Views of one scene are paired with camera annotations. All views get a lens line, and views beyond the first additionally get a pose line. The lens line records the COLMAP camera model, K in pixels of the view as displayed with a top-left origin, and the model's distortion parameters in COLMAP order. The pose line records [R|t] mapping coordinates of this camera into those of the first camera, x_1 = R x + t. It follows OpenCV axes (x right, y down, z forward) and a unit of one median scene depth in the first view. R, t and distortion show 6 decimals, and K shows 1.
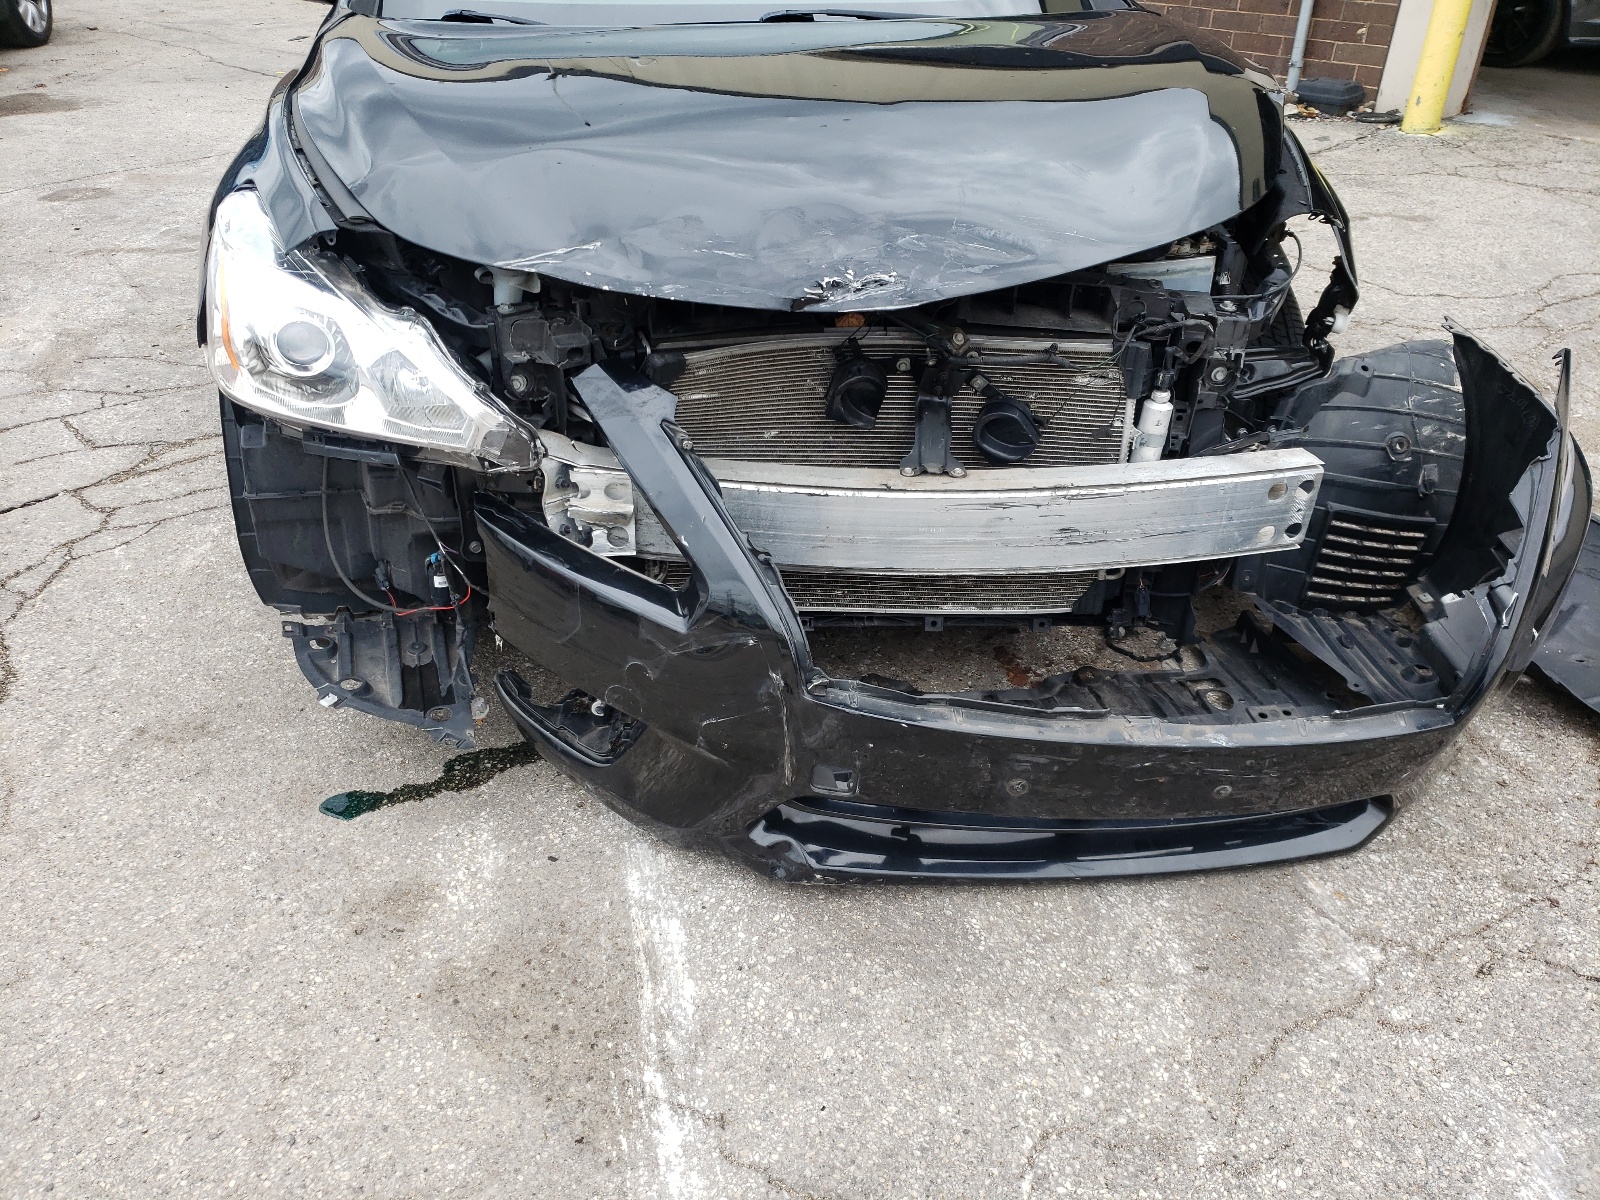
lens RADIAL K [[1213.1, 0, 800.0], [0, 1213.1, 600.0], [0, 0, 1]] dist [0.057243, -0.040632]
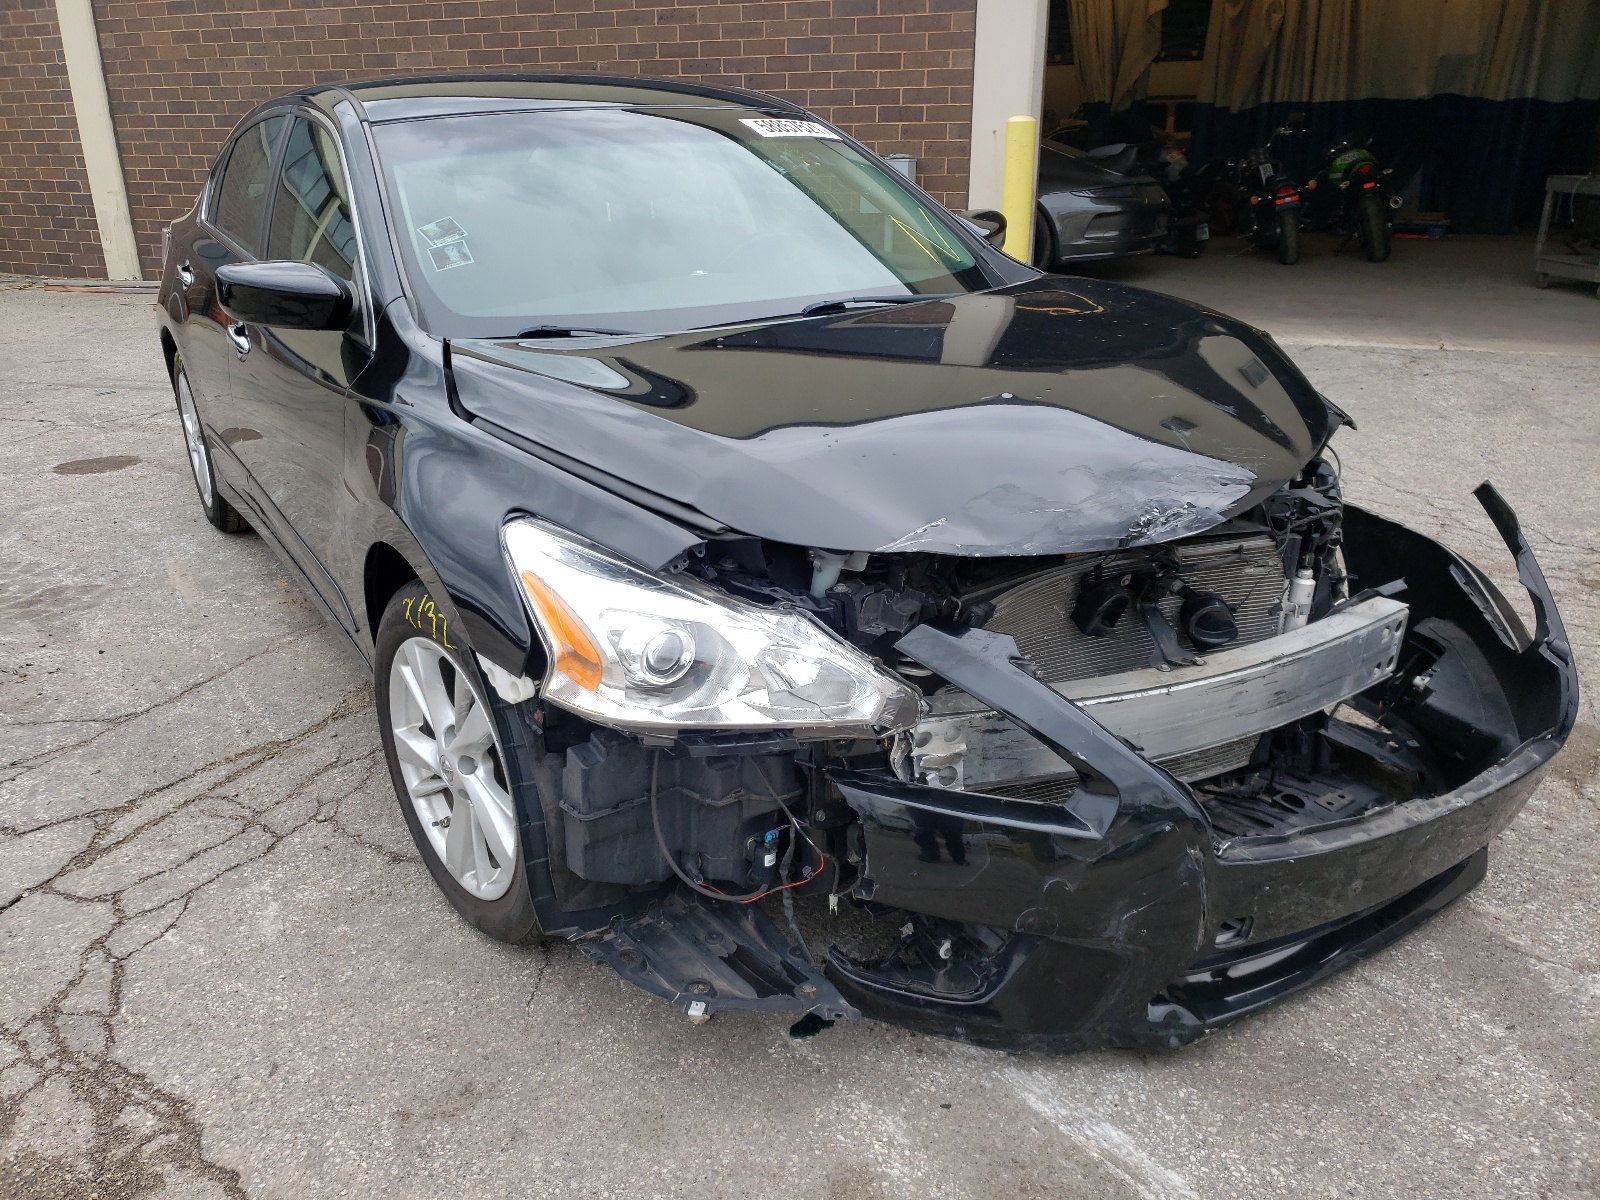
lens RADIAL K [[1235.9, 0, 800.0], [0, 1235.9, 600.0], [0, 0, 1]] dist [0.025469, 0.005312]
pose [[0.925327, -0.160284, 0.343625, -0.627979], [0.217583, 0.966658, -0.135019, -0.084401], [-0.310526, 0.199703, 0.929350, -0.004201]]
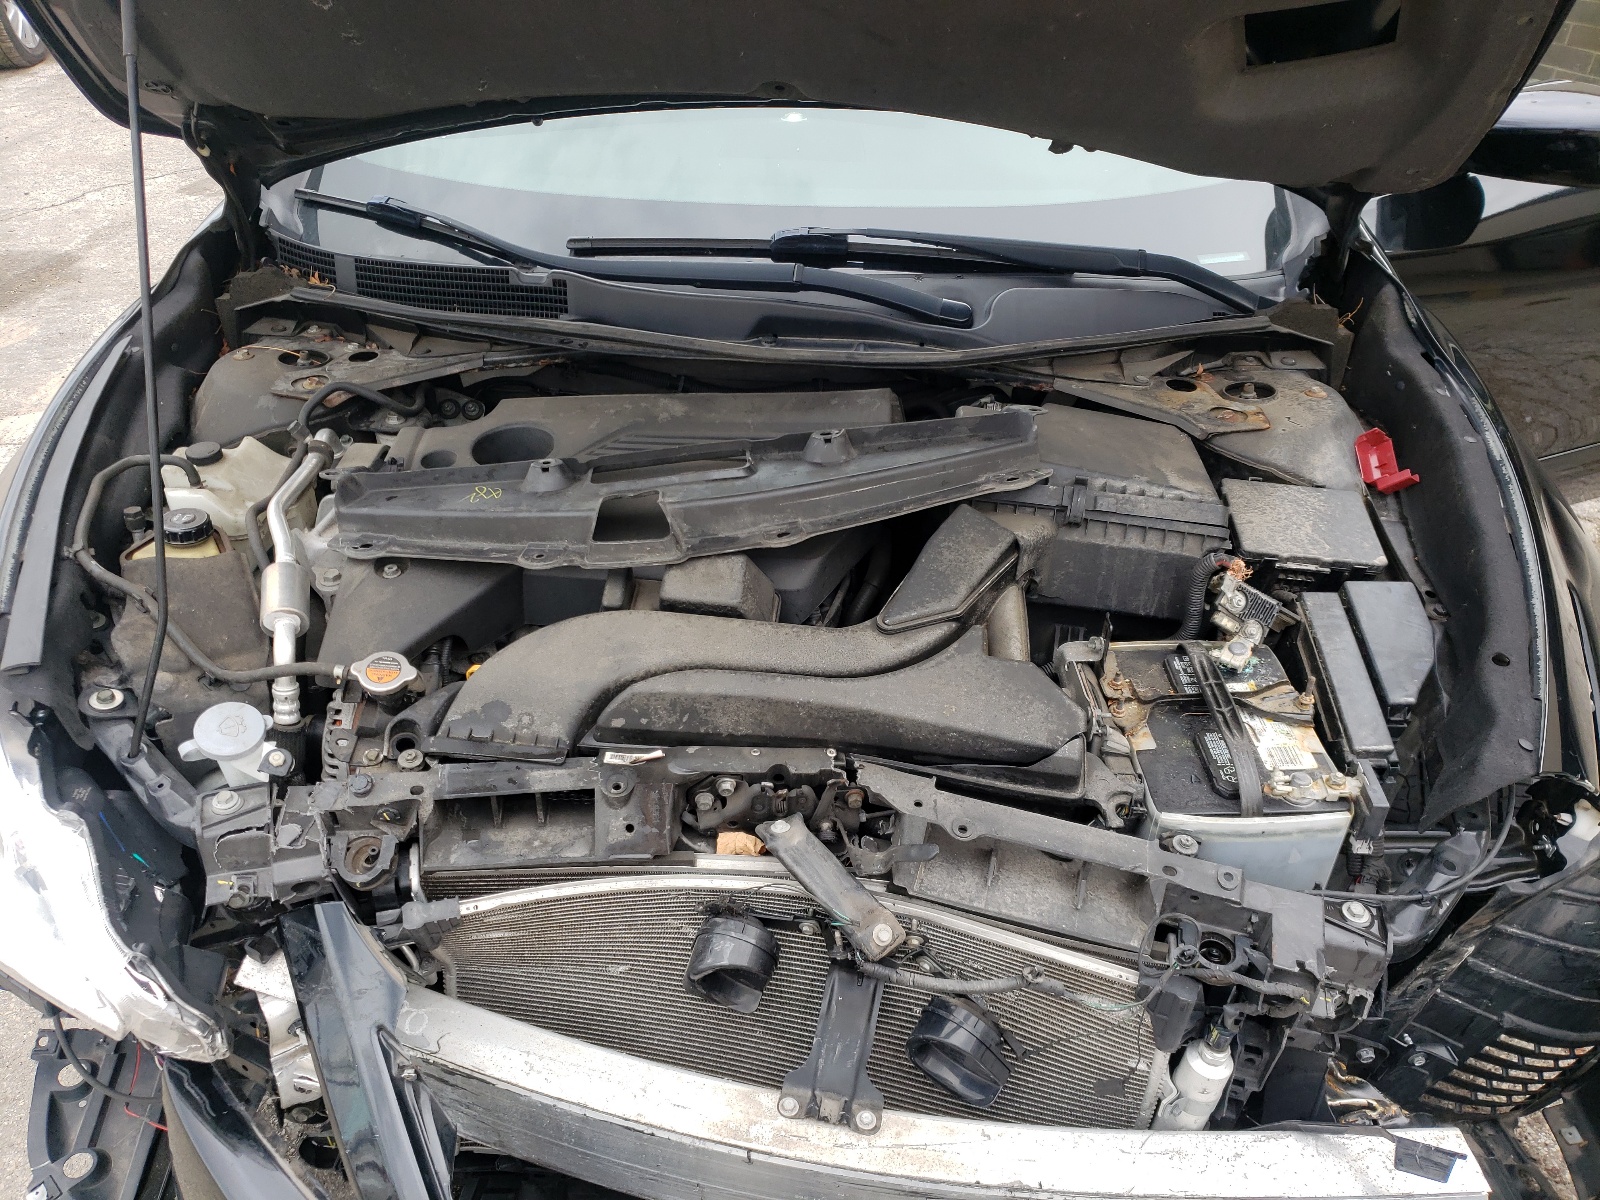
lens RADIAL K [[1213.1, 0, 800.0], [0, 1213.1, 600.0], [0, 0, 1]] dist [0.057243, -0.040632]
pose [[0.978534, 0.119194, -0.168119, 0.172050], [-0.095679, 0.985282, 0.141653, -0.464710], [0.182529, -0.122527, 0.975536, 0.396668]]
